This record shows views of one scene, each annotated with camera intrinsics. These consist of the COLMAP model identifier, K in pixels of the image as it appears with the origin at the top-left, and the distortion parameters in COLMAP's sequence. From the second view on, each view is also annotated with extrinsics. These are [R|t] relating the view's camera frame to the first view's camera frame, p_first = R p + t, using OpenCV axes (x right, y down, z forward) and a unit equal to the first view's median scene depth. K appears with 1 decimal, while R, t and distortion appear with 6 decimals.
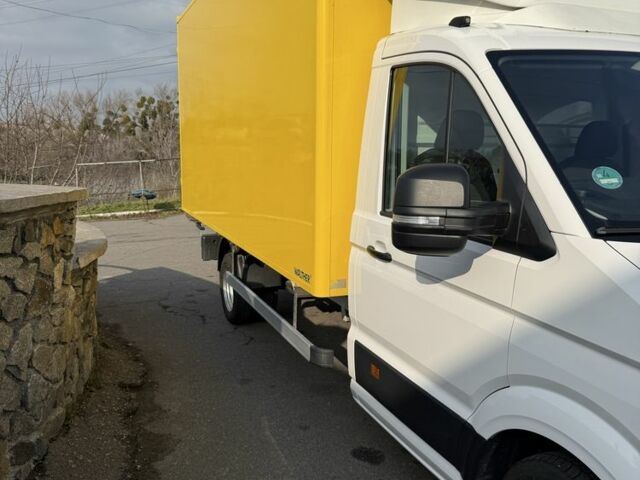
lens RADIAL K [[478.4, 0, 320.0], [0, 478.4, 240.0], [0, 0, 1]] dist [0.078913, -0.080643]
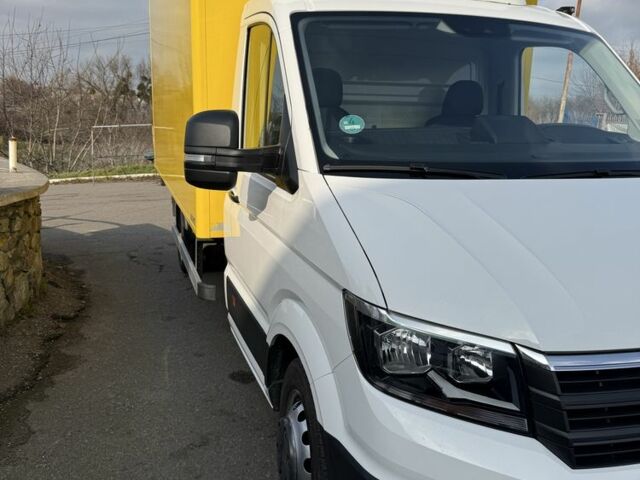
lens RADIAL K [[473.4, 0, 311.7], [0, 473.4, 232.0], [0, 0, 1]] dist [0.088396, -0.096738]
pose [[0.998210, 0.025405, -0.054138, 0.306055], [-0.022535, 0.998341, 0.052979, 0.039789], [0.055395, -0.051664, 0.997127, -0.088971]]
